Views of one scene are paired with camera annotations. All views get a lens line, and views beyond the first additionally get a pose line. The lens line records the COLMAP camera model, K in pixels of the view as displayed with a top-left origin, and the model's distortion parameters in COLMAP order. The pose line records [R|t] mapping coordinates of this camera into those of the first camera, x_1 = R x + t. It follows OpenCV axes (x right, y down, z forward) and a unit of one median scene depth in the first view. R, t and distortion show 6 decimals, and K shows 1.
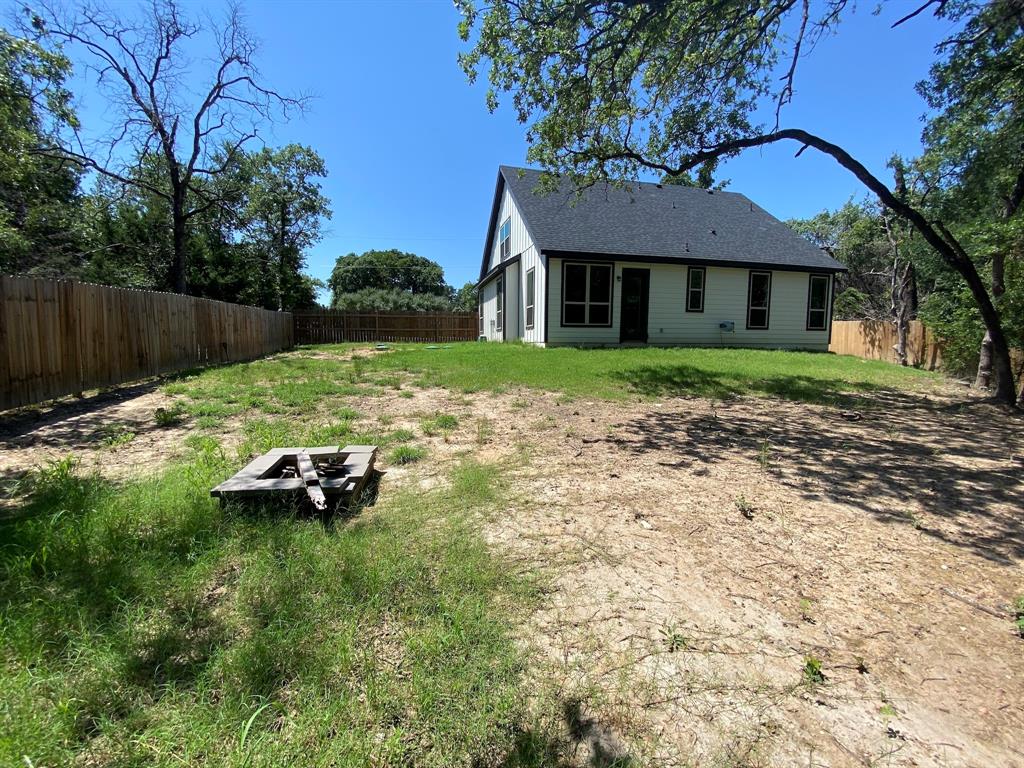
lens RADIAL K [[416.3, 0, 512.0], [0, 416.3, 381.6], [0, 0, 1]] dist [-0.008227, -0.008237]
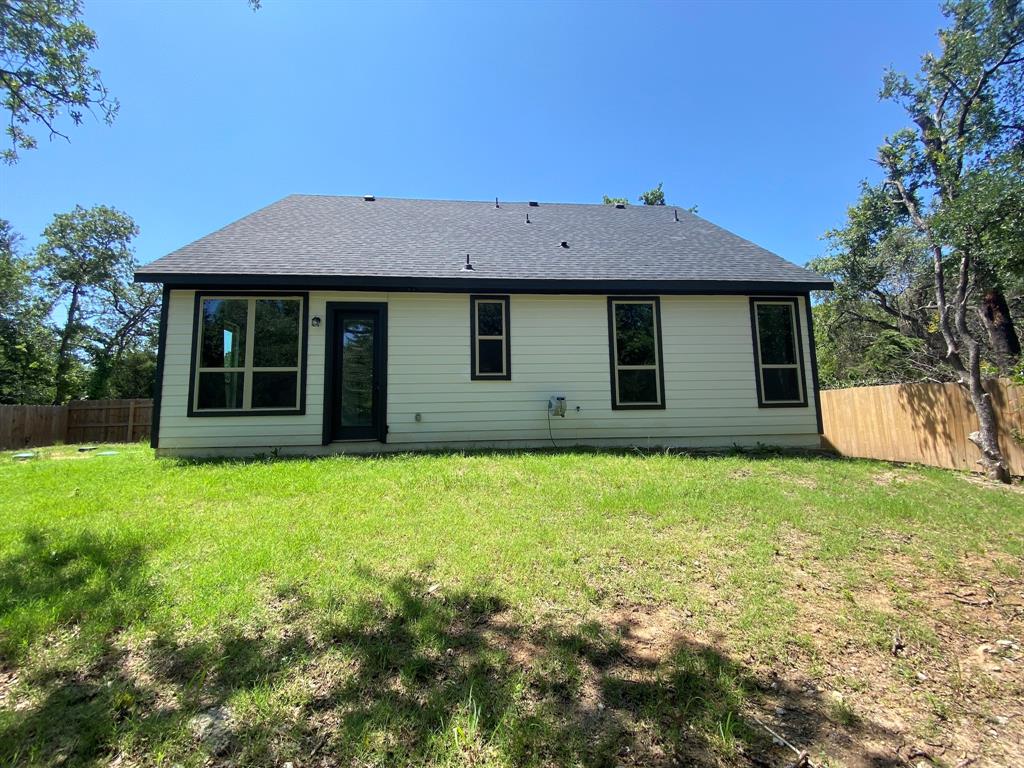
lens RADIAL K [[416.3, 0, 511.1], [0, 416.3, 384.4], [0, 0, 1]] dist [-0.008227, -0.008237]
pose [[0.986756, -0.037818, -0.157744, 0.521303], [0.006552, 0.980942, -0.194189, -0.060117], [0.162082, 0.190583, 0.968198, 0.491227]]
